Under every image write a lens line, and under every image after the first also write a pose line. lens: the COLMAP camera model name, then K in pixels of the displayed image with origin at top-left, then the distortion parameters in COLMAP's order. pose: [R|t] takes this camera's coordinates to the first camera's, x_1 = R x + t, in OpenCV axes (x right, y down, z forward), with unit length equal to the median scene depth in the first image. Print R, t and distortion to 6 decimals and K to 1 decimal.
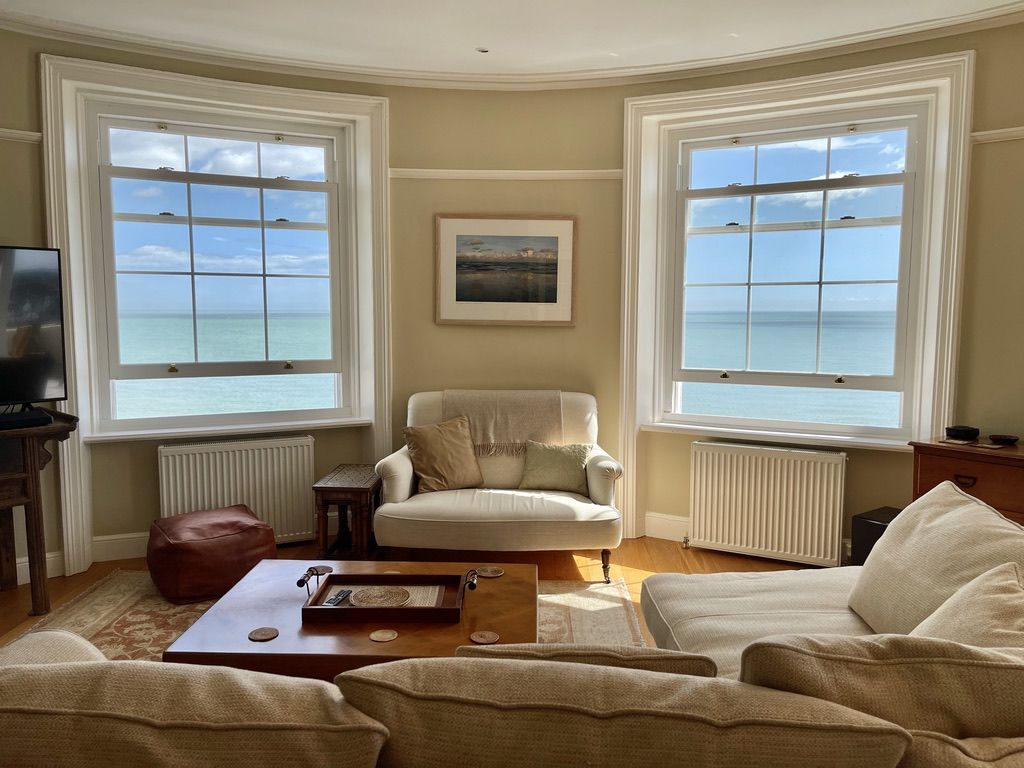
lens RADIAL K [[764.4, 0, 512.0], [0, 764.4, 384.0], [0, 0, 1]] dist [0.080327, -0.098609]
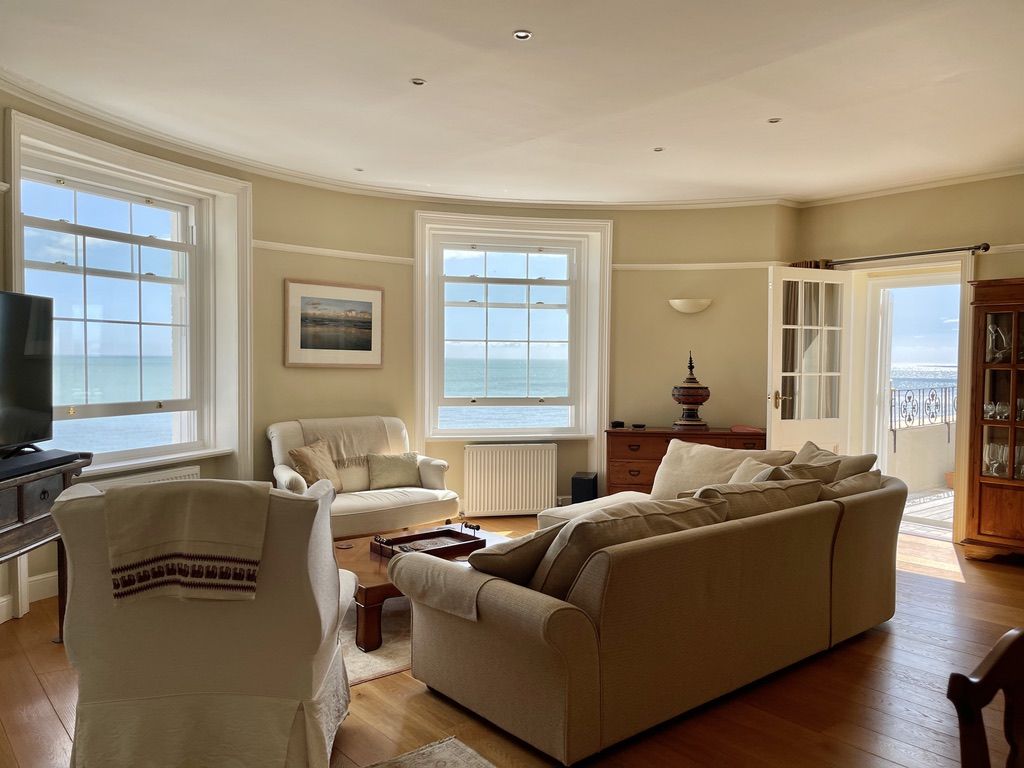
lens RADIAL K [[764.4, 0, 512.0], [0, 764.4, 384.0], [0, 0, 1]] dist [0.080327, -0.098609]
pose [[0.748543, -0.017875, 0.662845, -0.657346], [0.057443, 0.997627, -0.037967, 0.017287], [-0.660593, 0.066496, 0.747793, -0.165149]]
